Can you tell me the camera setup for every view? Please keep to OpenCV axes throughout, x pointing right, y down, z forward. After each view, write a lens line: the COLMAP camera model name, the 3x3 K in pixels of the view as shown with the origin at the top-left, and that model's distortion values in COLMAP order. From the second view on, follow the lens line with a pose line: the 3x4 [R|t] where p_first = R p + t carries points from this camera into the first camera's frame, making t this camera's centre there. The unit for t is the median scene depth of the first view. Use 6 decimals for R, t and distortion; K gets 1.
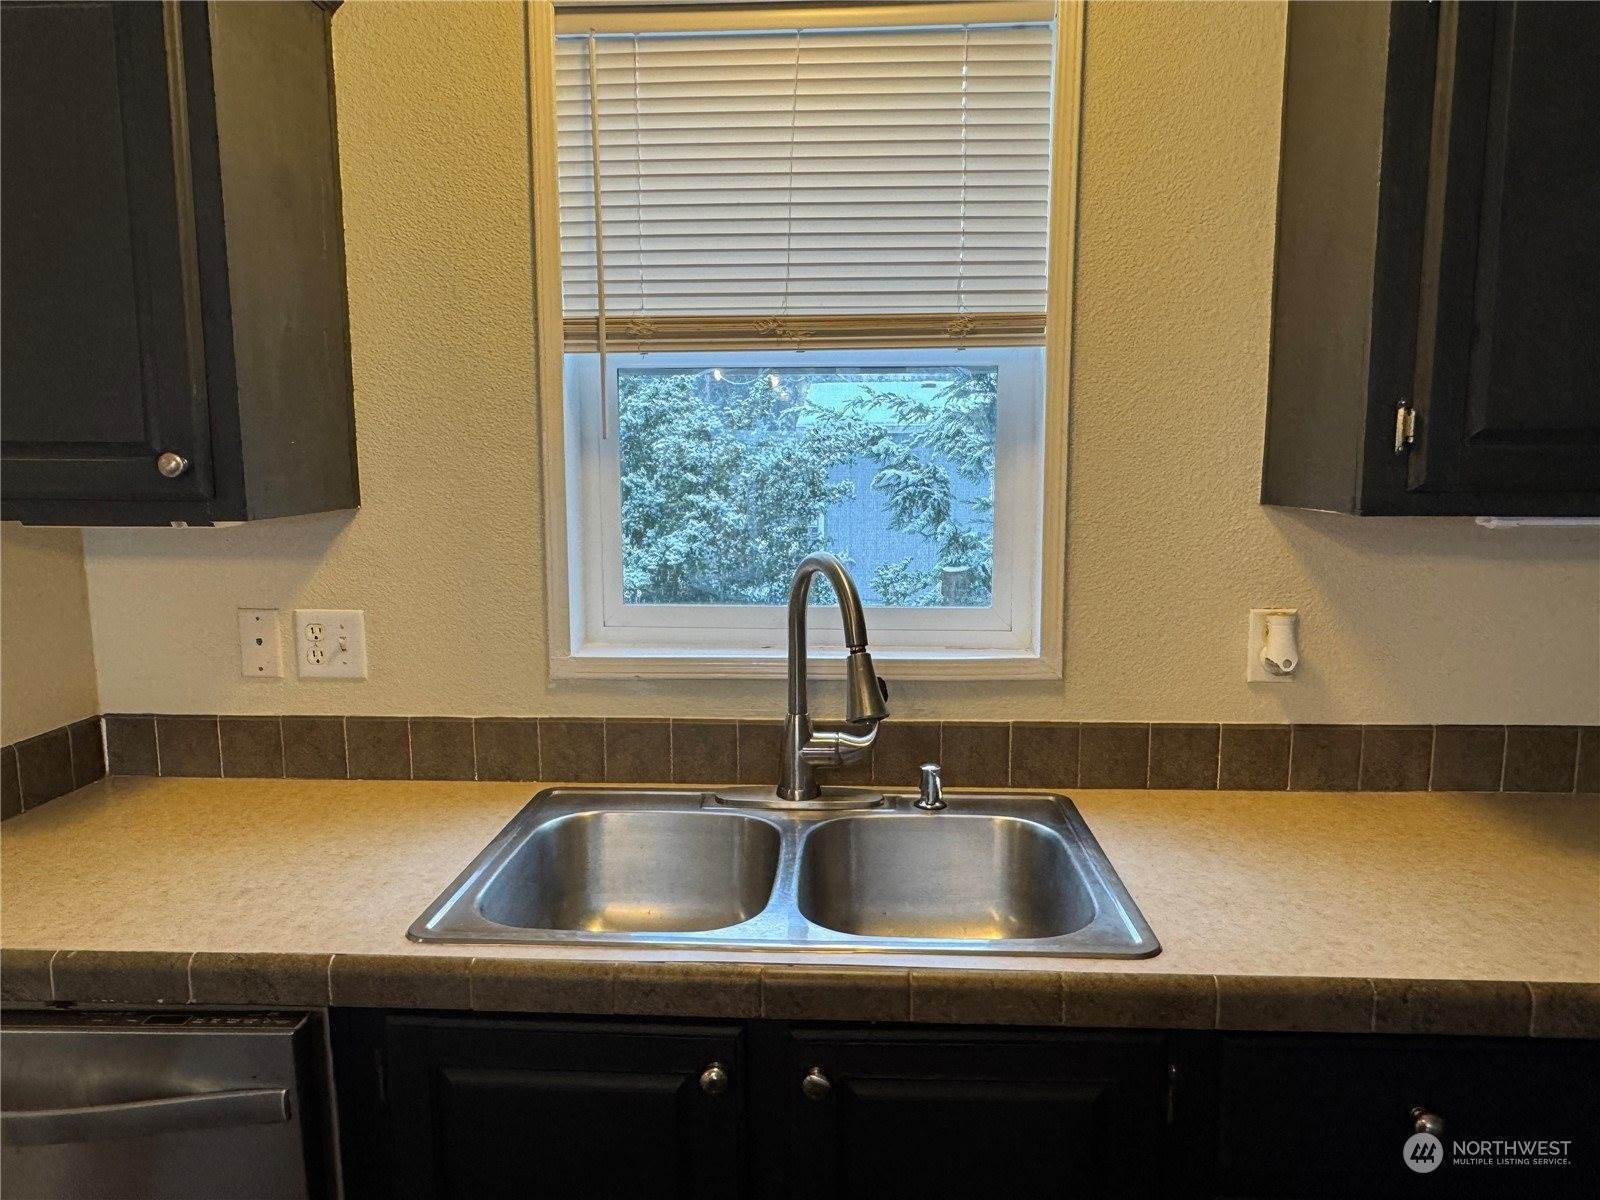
lens RADIAL K [[1073.0, 0, 791.8], [0, 1073.0, 610.0], [0, 0, 1]] dist [-0.005963, -0.001819]
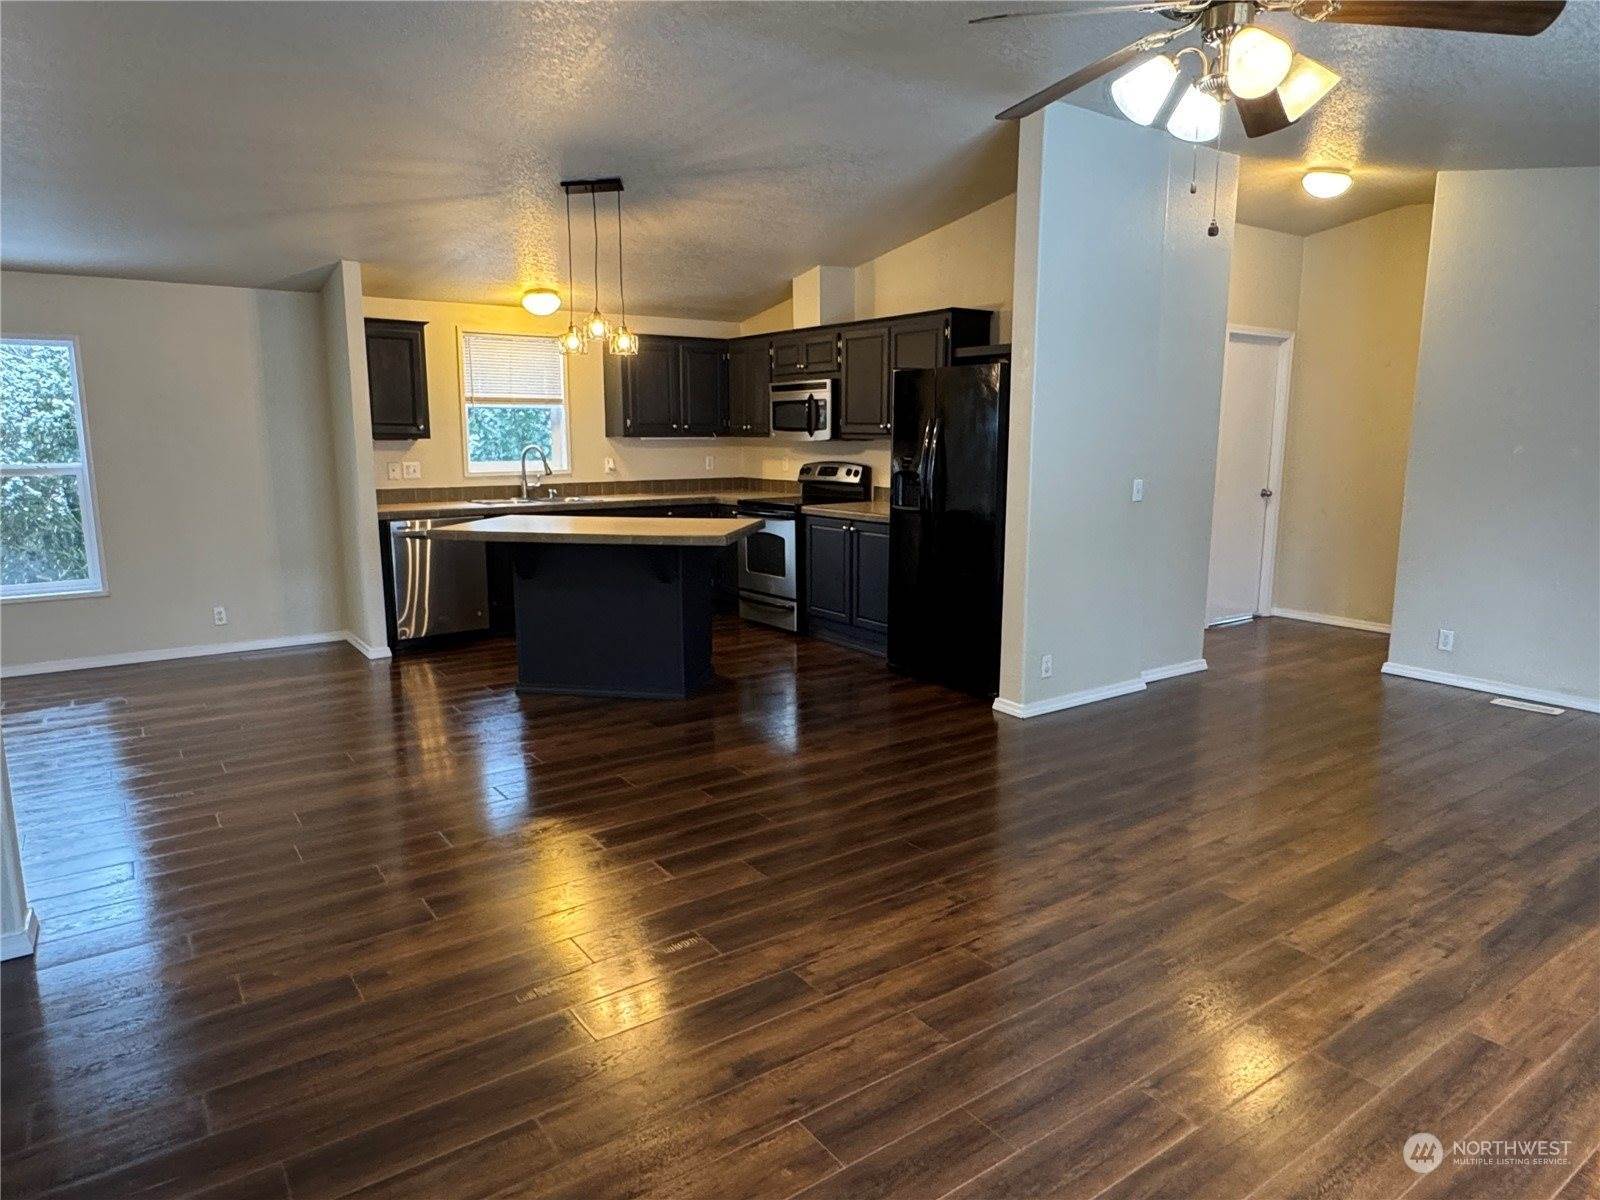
lens RADIAL K [[985.6, 0, 800.0], [0, 985.6, 608.5], [0, 0, 1]] dist [-0.013558, 0.006945]
pose [[0.778683, -0.105613, 0.618464, -1.800114], [0.085731, 0.994396, 0.061869, 0.494034], [-0.621532, 0.004845, 0.783374, -3.199280]]
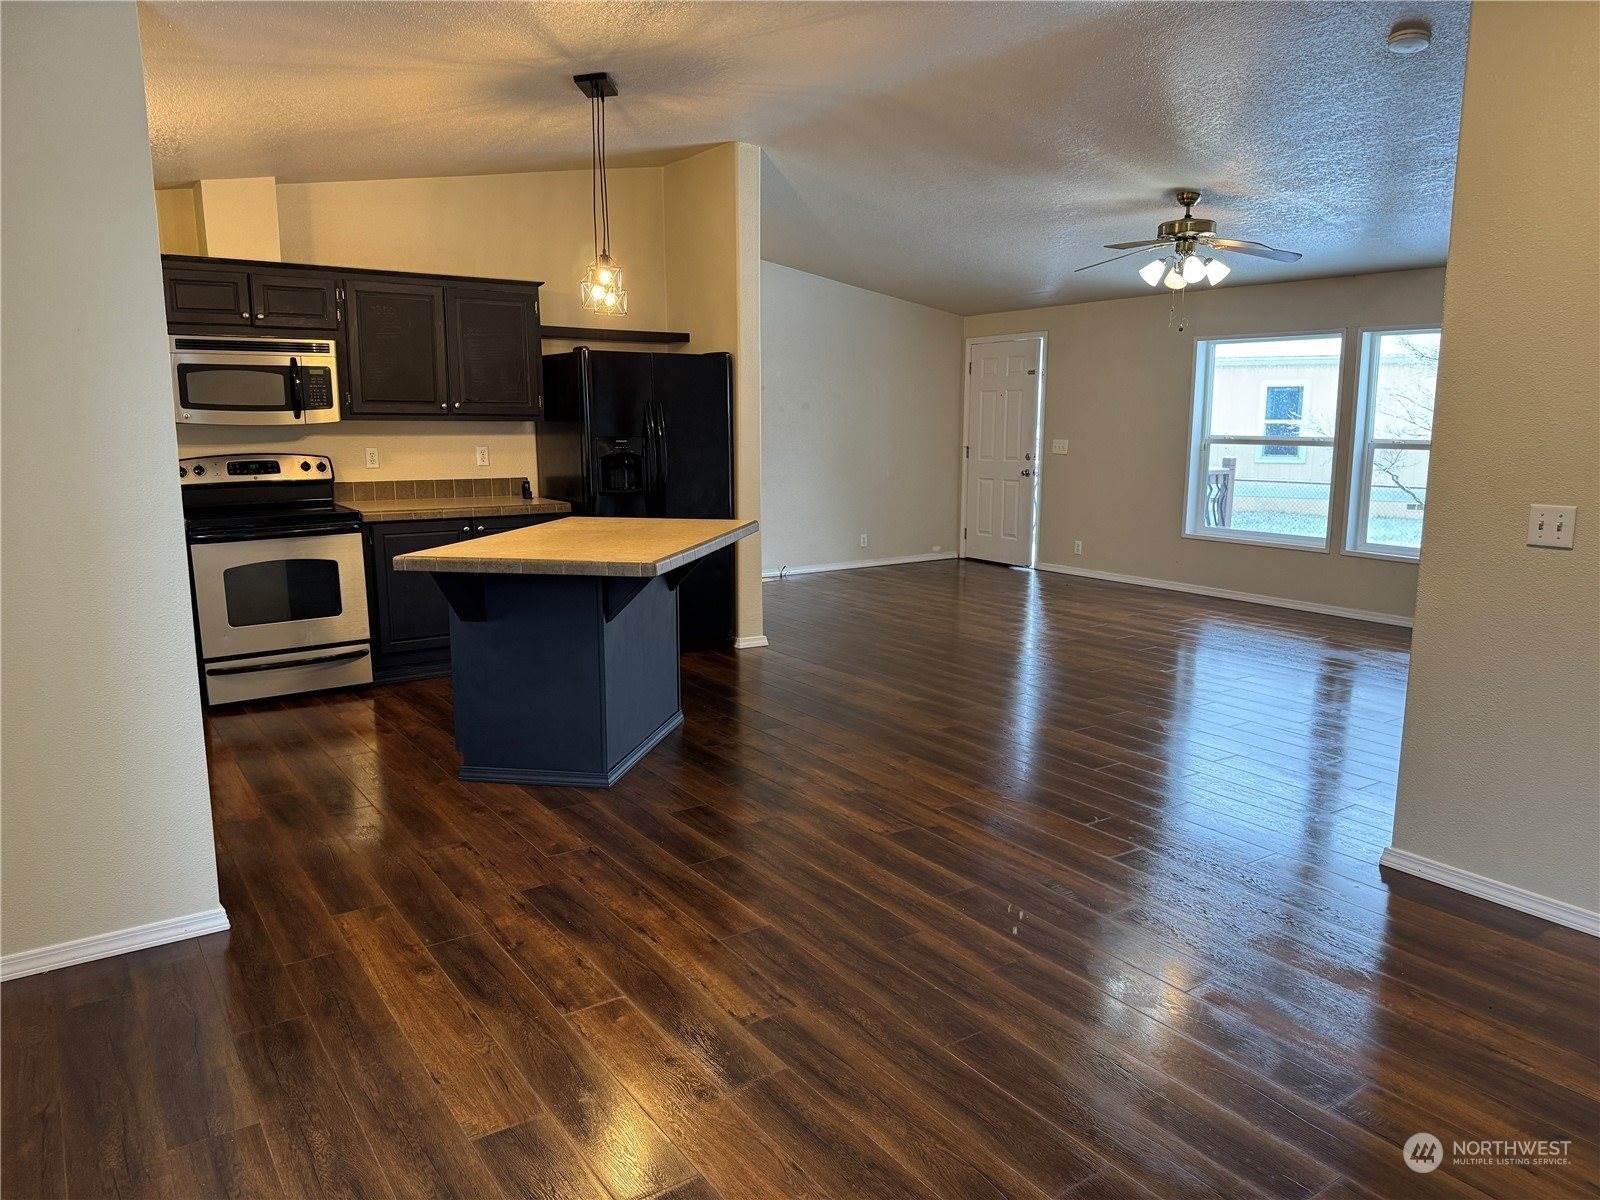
lens RADIAL K [[1117.2, 0, 810.2], [0, 1117.2, 600.1], [0, 0, 1]] dist [0.051313, -0.052409]
pose [[-0.619738, -0.125411, 0.774724, -2.757690], [0.112793, 0.962668, 0.246064, -0.100078], [-0.776661, 0.239879, -0.582457, 0.934343]]
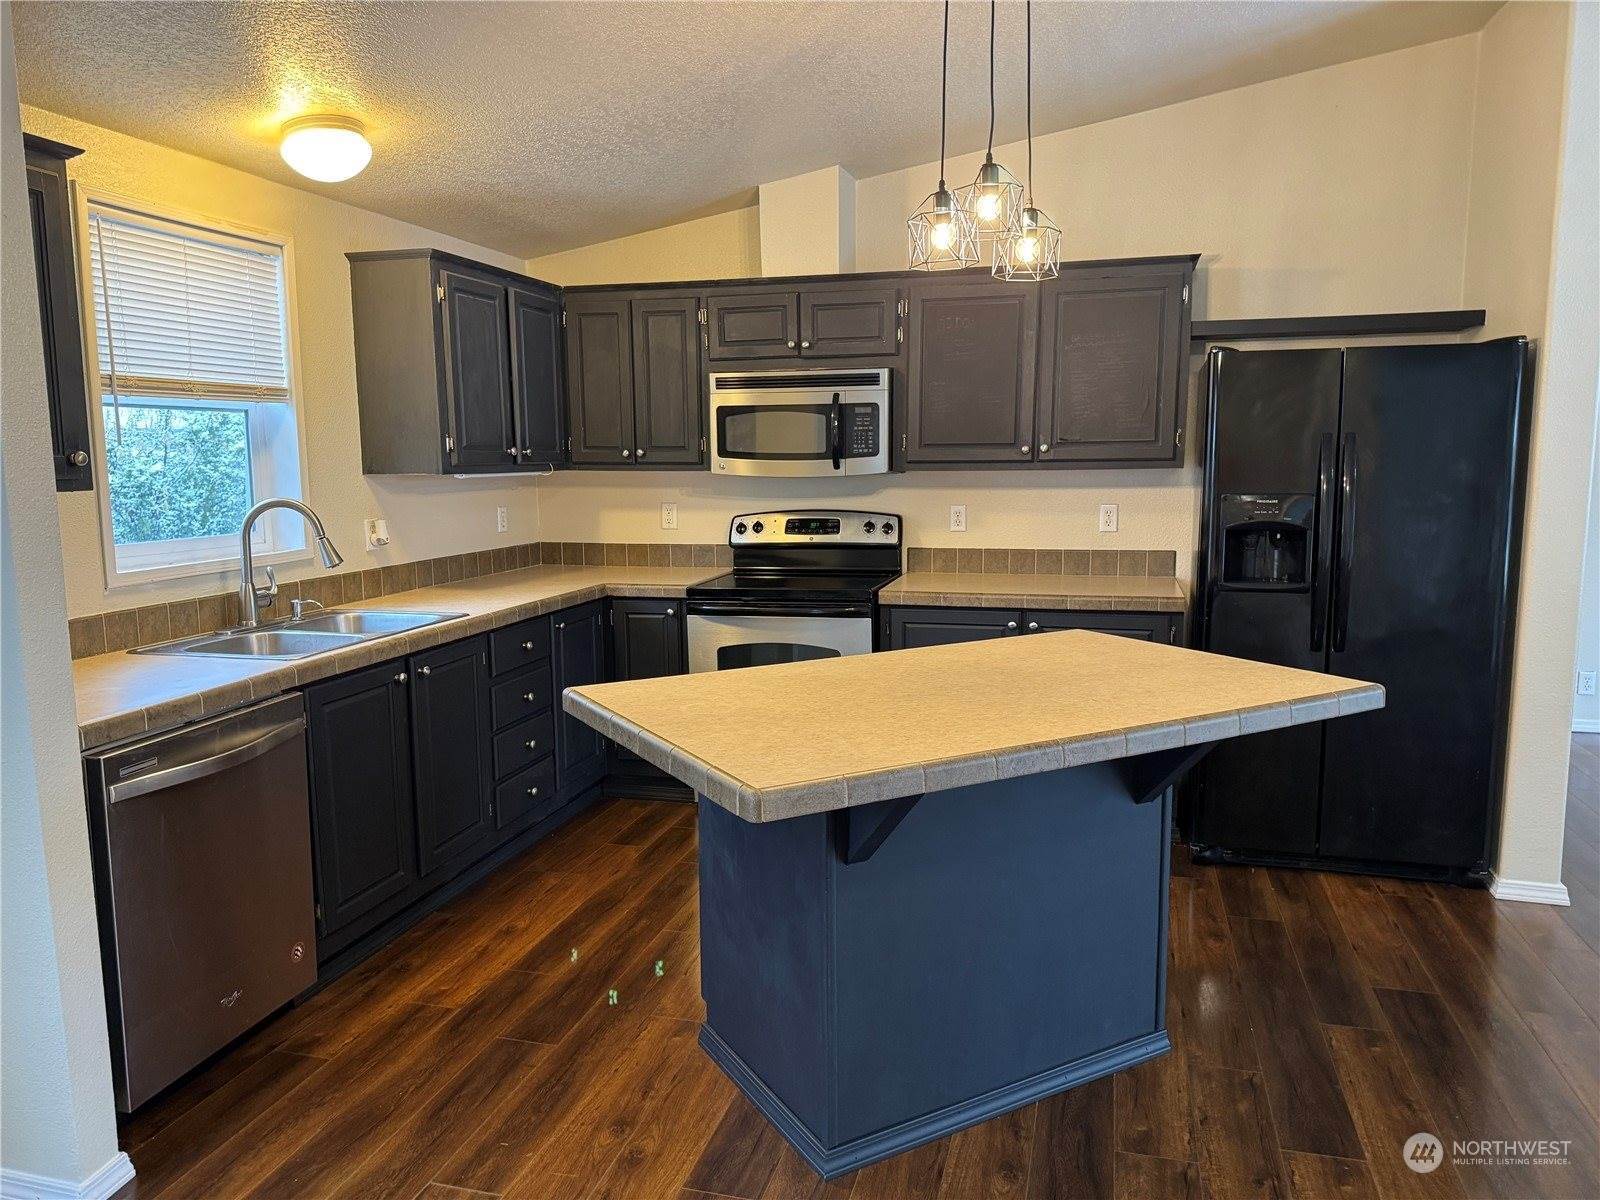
lens RADIAL K [[1117.2, 0, 799.0], [0, 1117.2, 604.1], [0, 0, 1]] dist [0.051313, -0.052409]
pose [[0.202932, -0.129229, 0.970628, -1.780966], [0.147162, 0.984019, 0.100244, 0.072402], [-0.968071, 0.122497, 0.218707, -0.432037]]
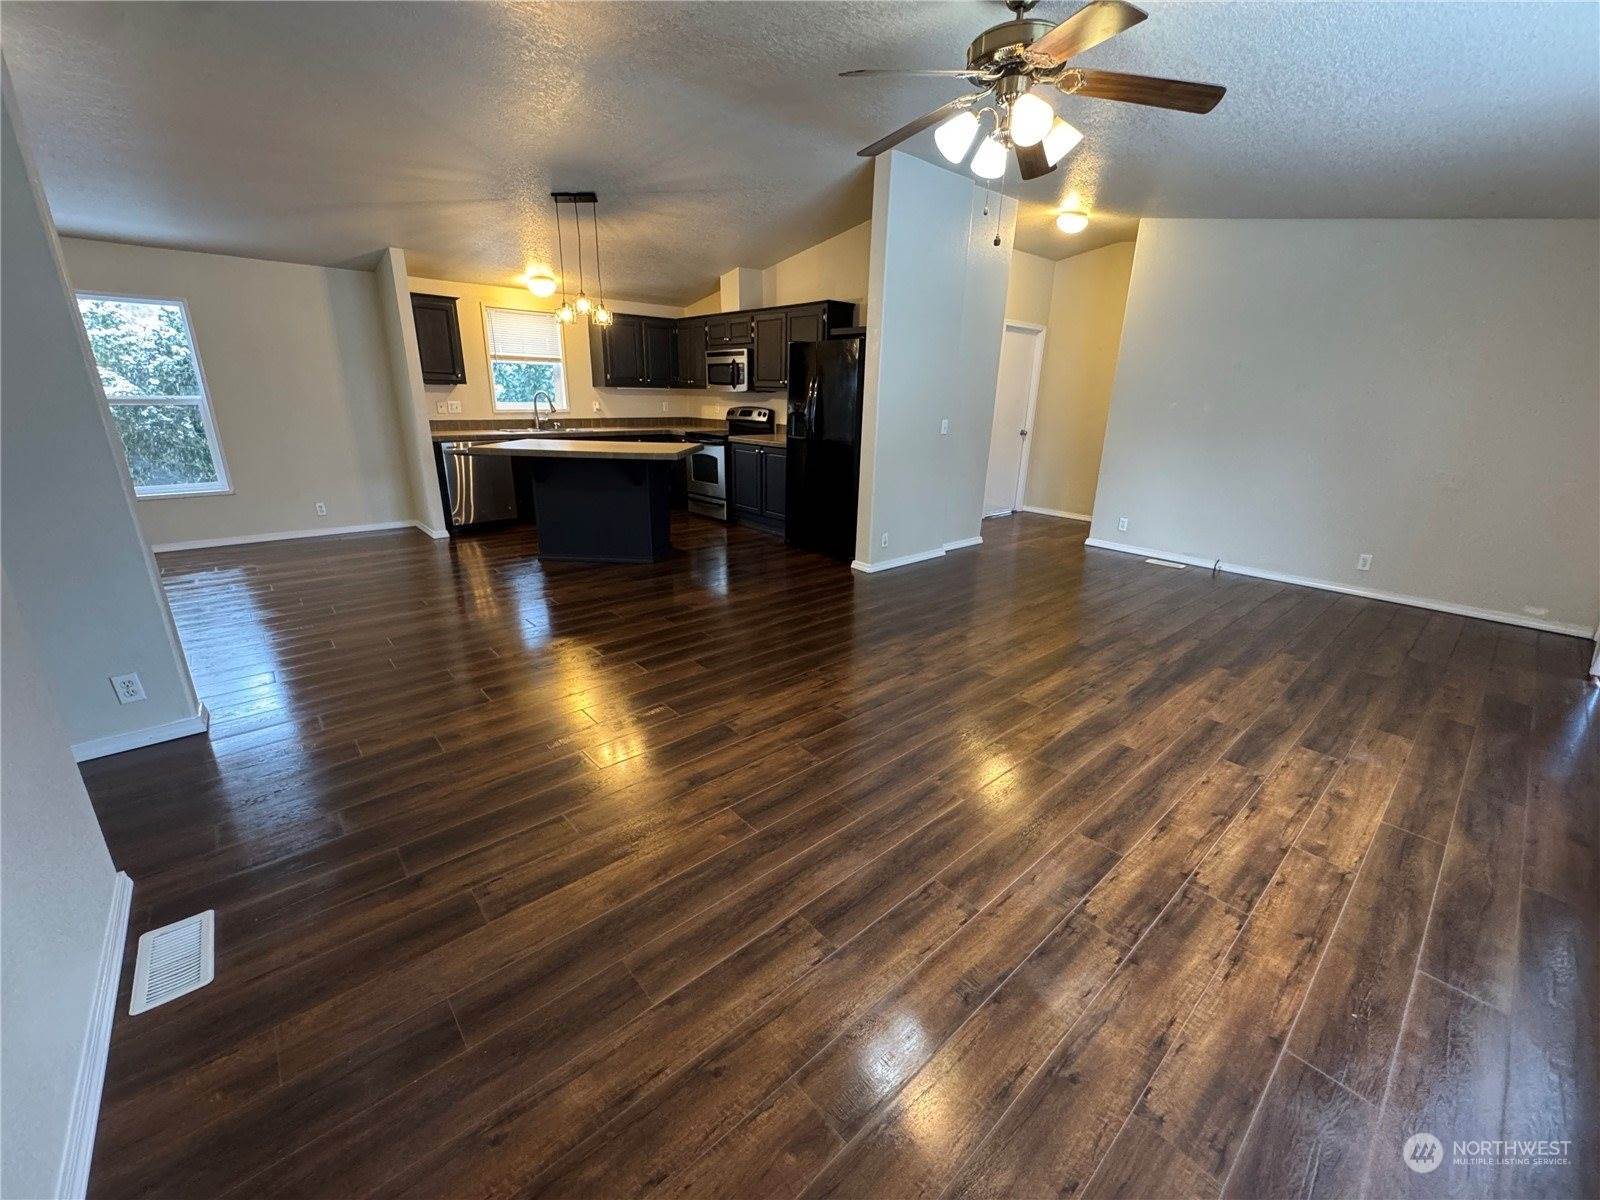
lens RADIAL K [[632.5, 0, 801.1], [0, 632.5, 603.0], [0, 0, 1]] dist [-0.010914, 0.002255]
pose [[0.705262, -0.204577, 0.678789, -1.798392], [0.076255, 0.973796, 0.214260, 0.527898], [-0.704834, -0.099348, 0.702381, -3.204233]]
